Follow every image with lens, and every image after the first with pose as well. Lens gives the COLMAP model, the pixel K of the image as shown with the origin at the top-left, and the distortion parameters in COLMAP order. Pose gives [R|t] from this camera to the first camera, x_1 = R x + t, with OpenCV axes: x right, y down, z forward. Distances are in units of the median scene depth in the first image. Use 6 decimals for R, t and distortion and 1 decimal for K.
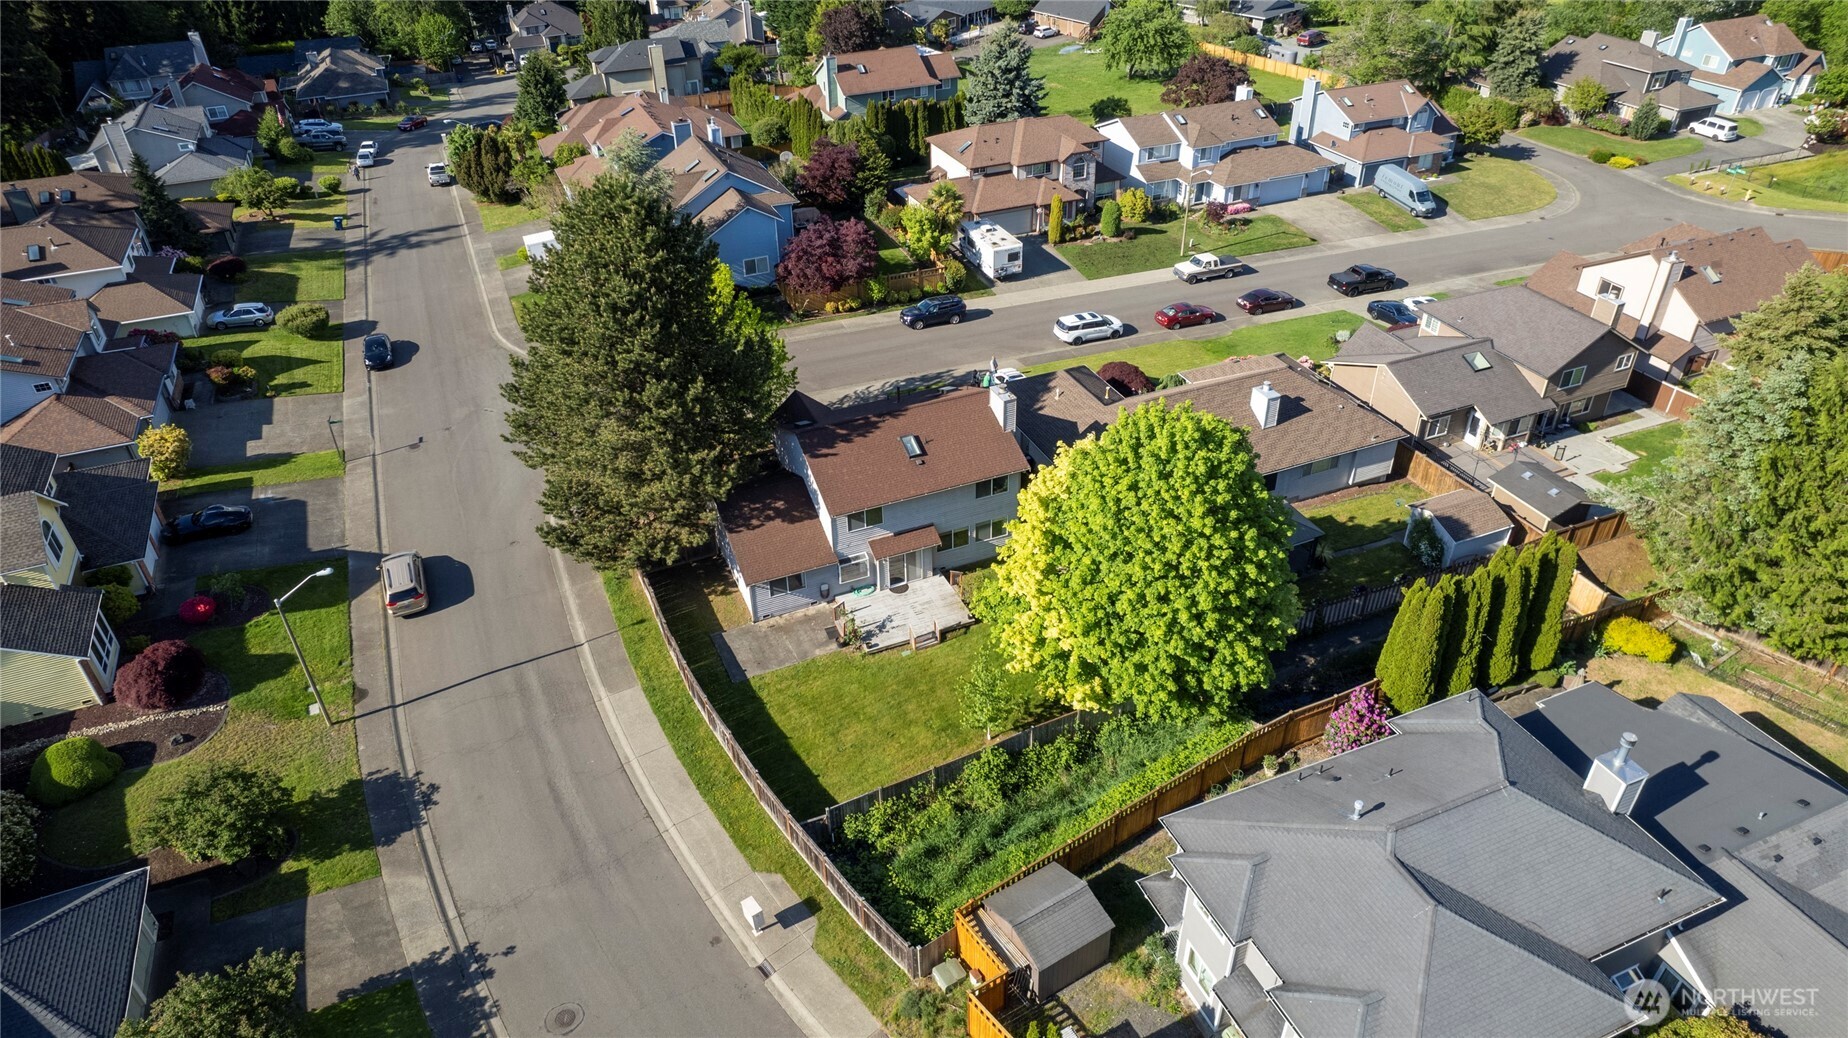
lens RADIAL K [[1194.3, 0, 924.0], [0, 1194.3, 519.0], [0, 0, 1]] dist [-0.079272, 0.070106]
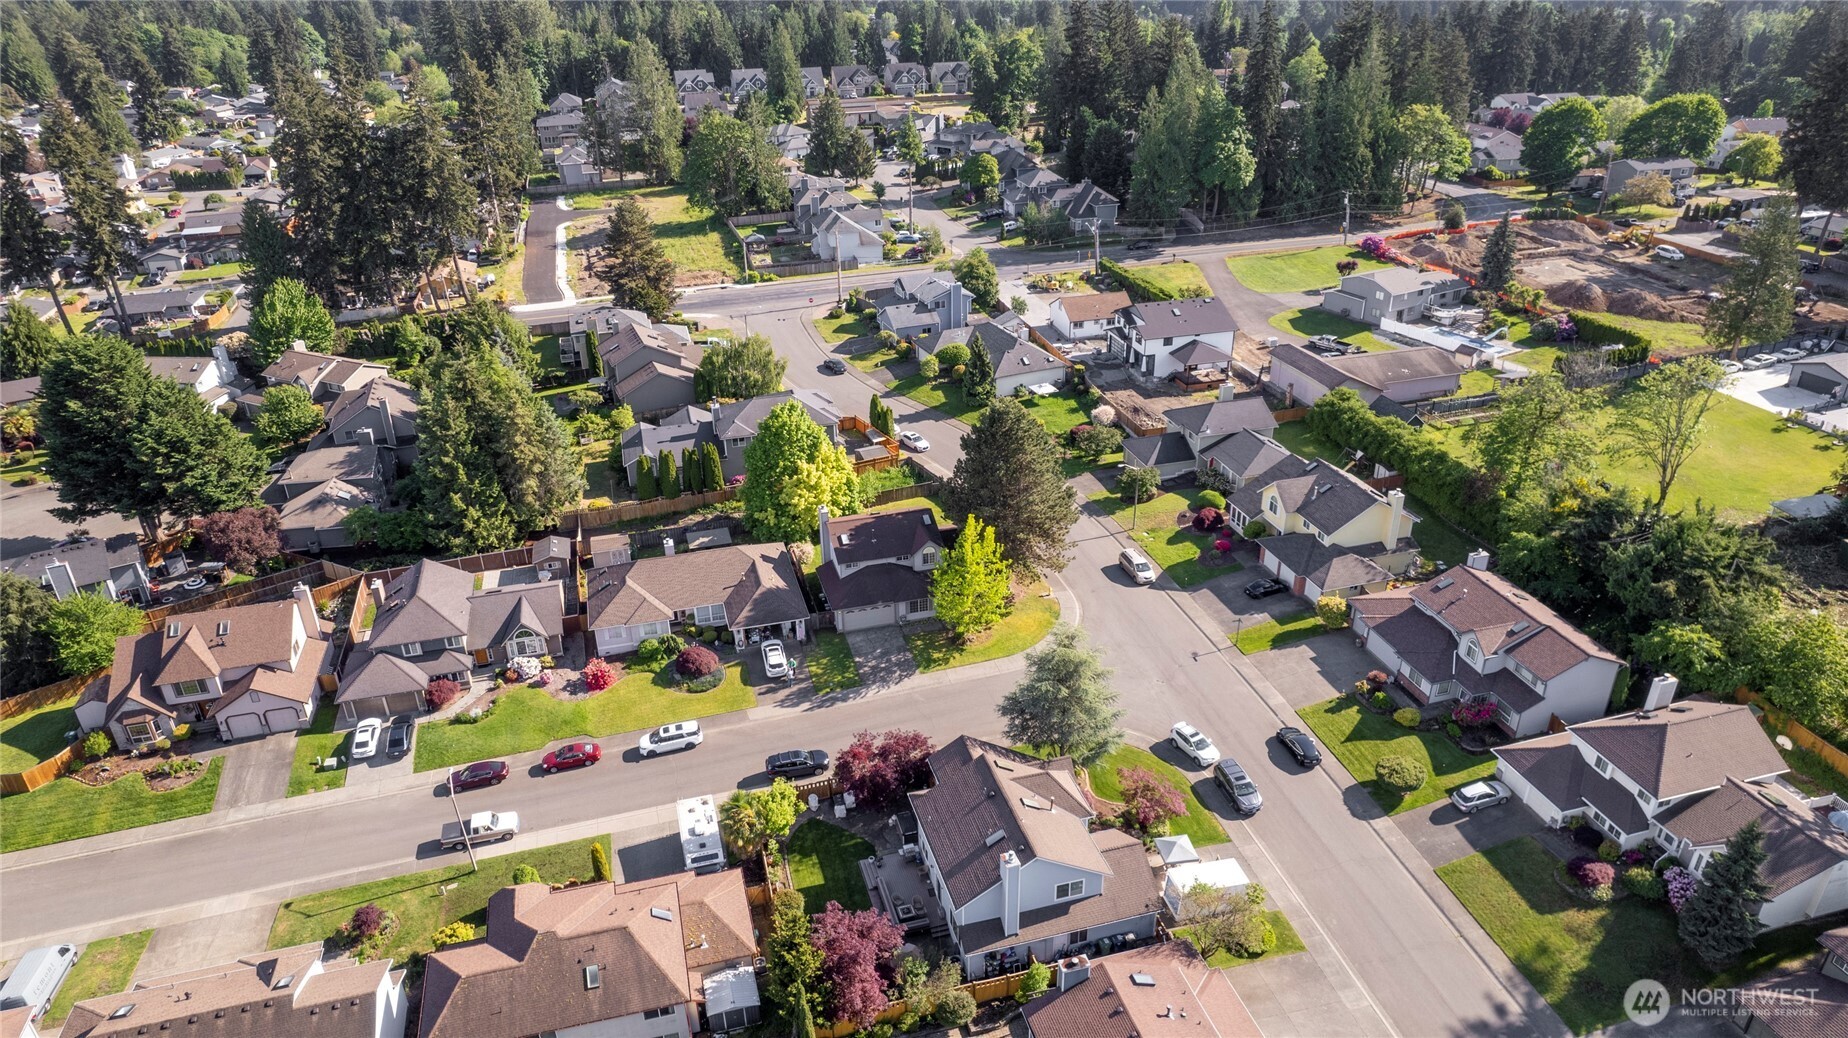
lens RADIAL K [[1194.3, 0, 924.0], [0, 1194.3, 519.0], [0, 0, 1]] dist [-0.079272, 0.070106]
pose [[-0.990969, -0.023352, 0.132044, -0.331407], [0.104893, 0.478457, 0.871823, -1.670529], [-0.083536, 0.877800, -0.471687, 1.807336]]
